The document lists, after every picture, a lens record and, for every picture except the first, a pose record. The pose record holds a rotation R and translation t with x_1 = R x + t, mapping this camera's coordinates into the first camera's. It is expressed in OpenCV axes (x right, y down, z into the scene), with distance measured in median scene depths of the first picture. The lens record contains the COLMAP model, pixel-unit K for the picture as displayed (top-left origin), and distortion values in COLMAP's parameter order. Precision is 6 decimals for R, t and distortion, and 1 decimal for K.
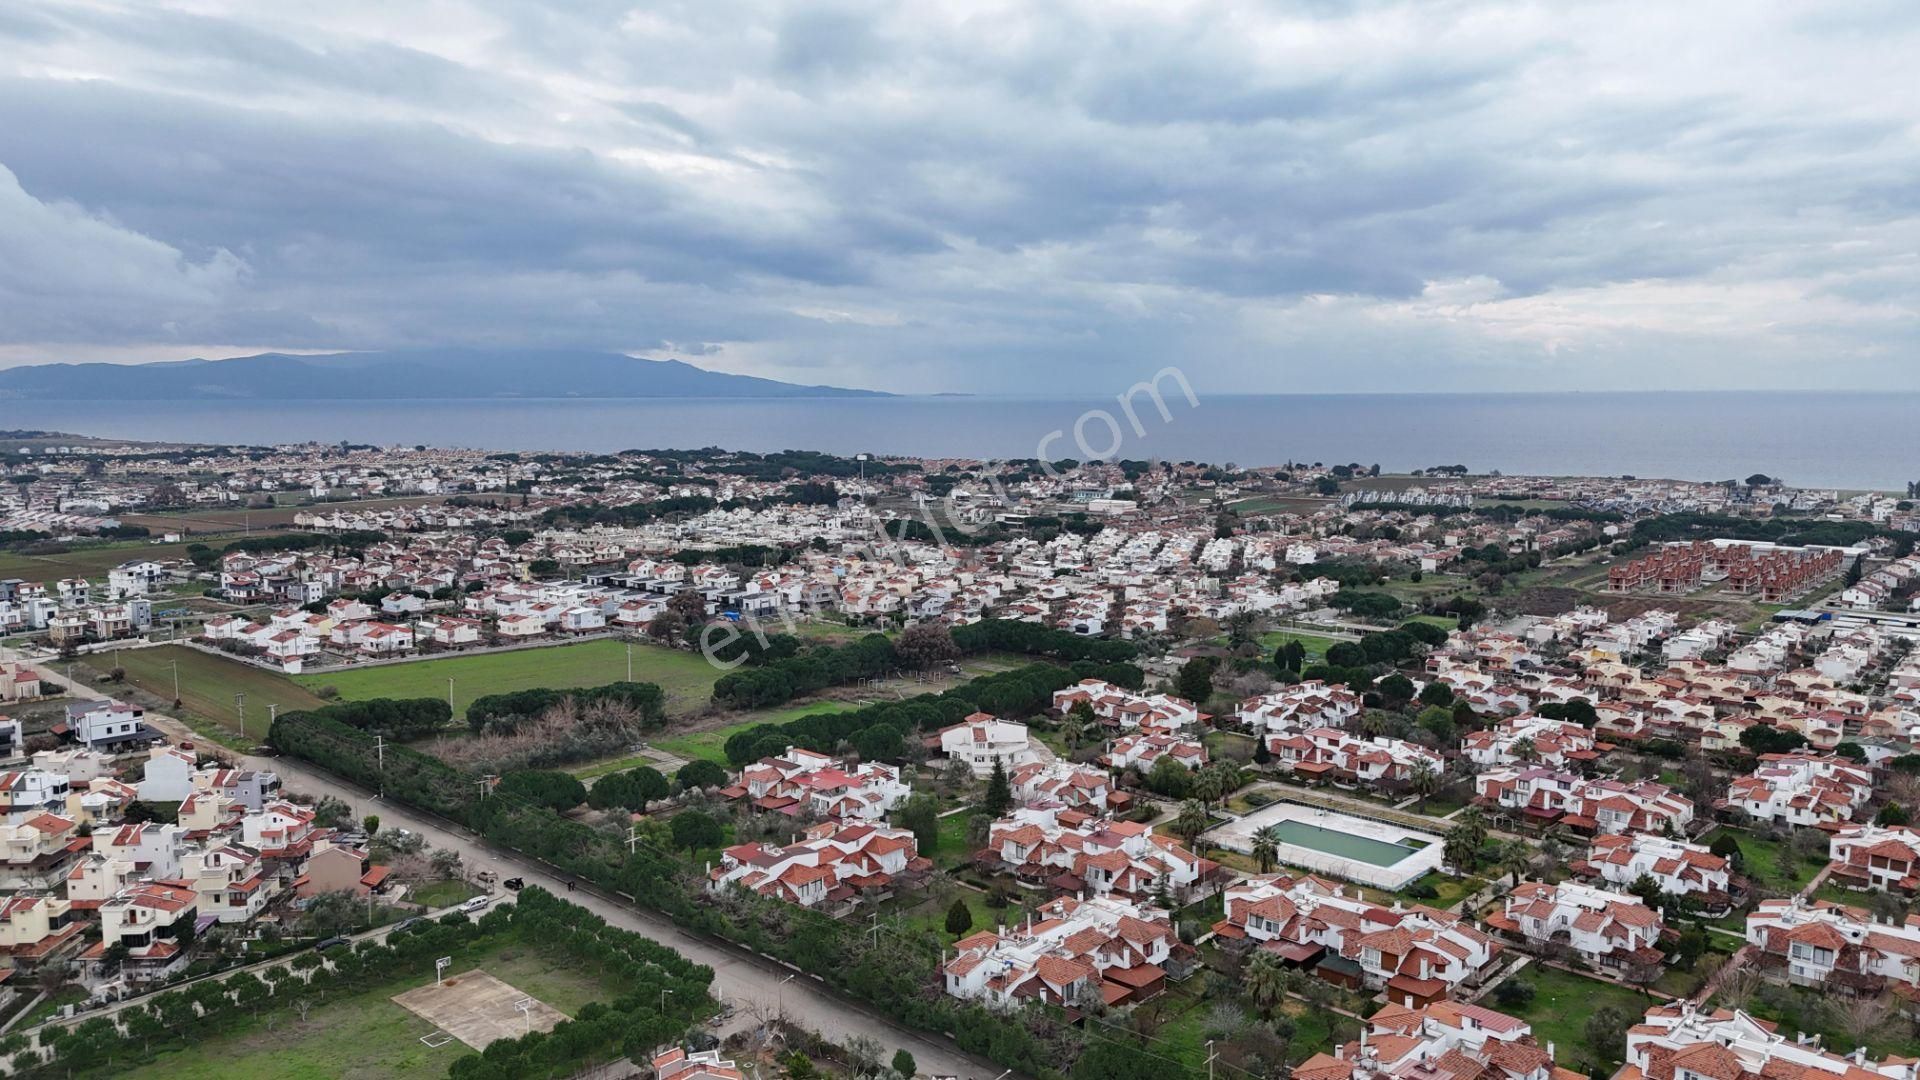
lens RADIAL K [[1399.0, 0, 962.9], [0, 1399.0, 548.8], [0, 0, 1]] dist [0.071960, -0.067958]
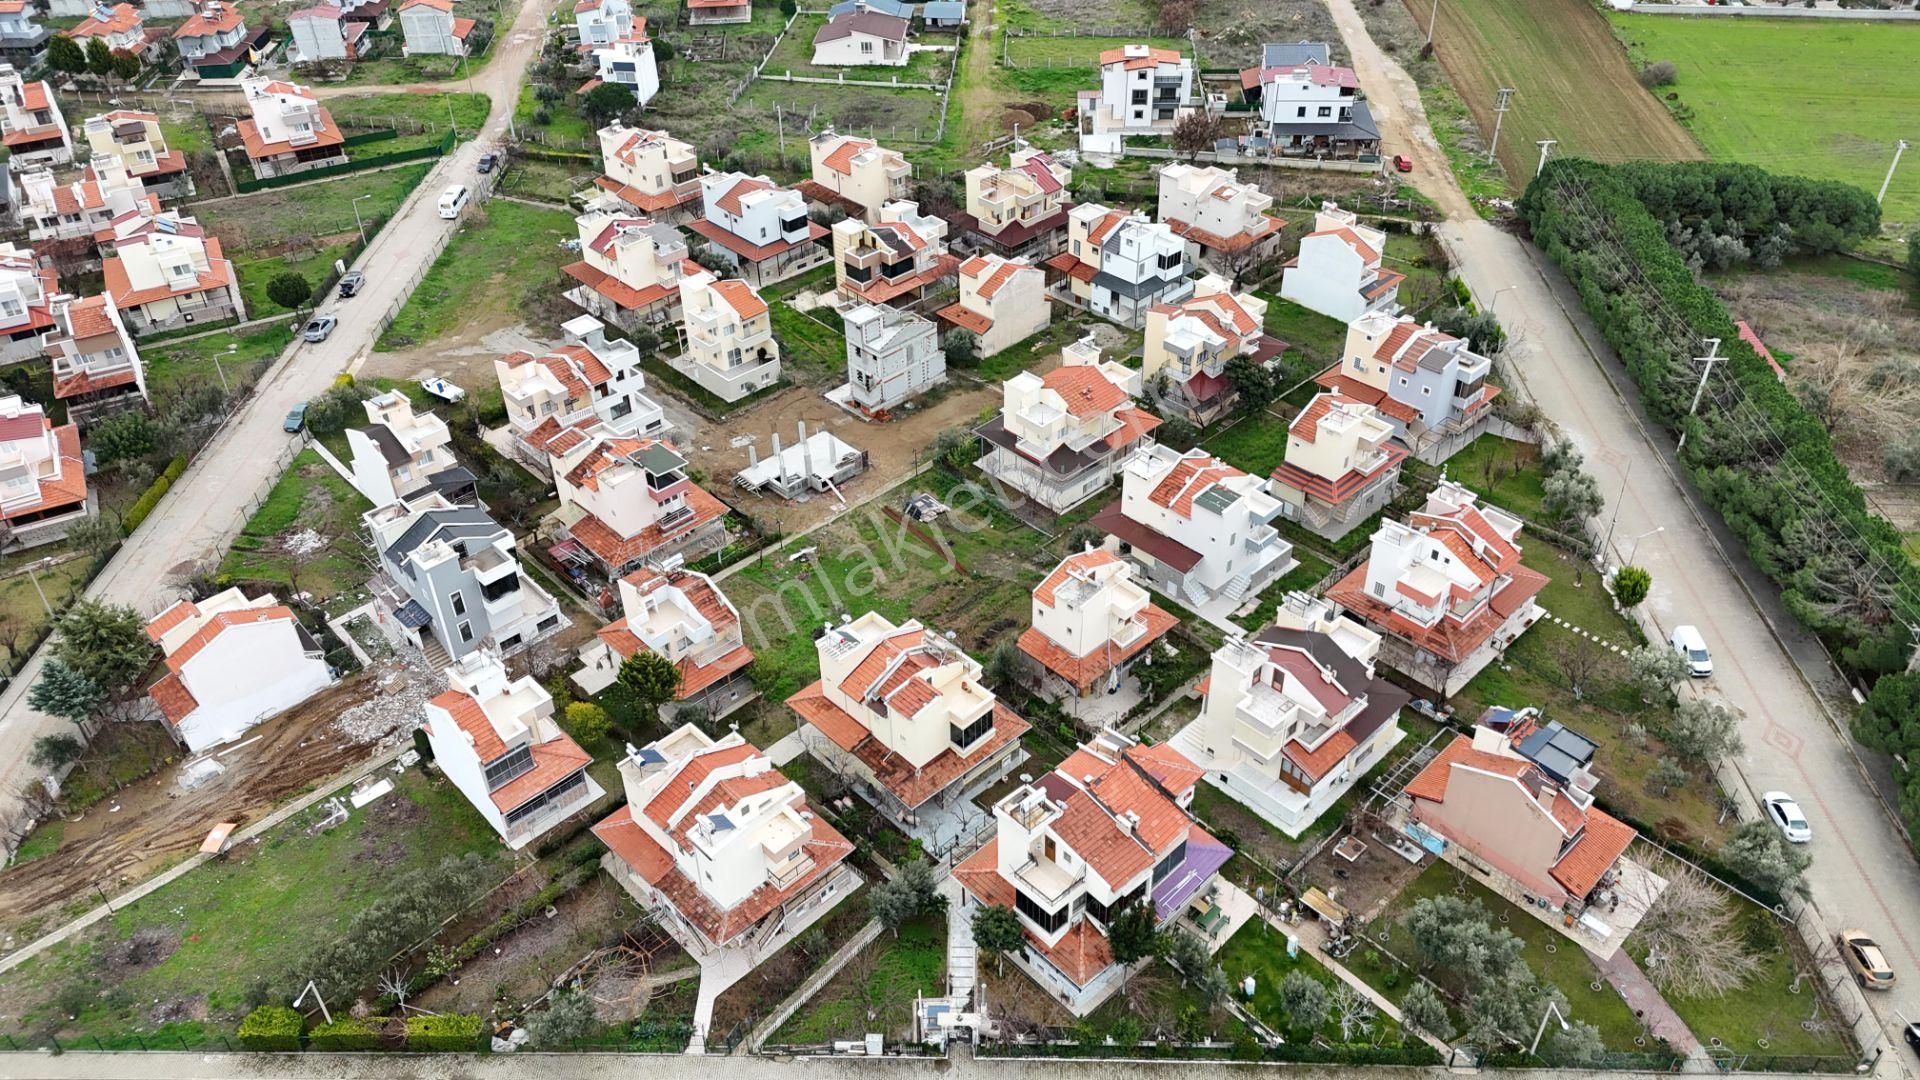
lens RADIAL K [[1399.0, 0, 967.9], [0, 1399.0, 547.5], [0, 0, 1]] dist [0.071960, -0.067958]
pose [[0.654445, 0.452640, -0.605656, -0.278631], [-0.071984, 0.834676, 0.546016, -0.048420], [0.752675, -0.313740, 0.578833, 0.561984]]
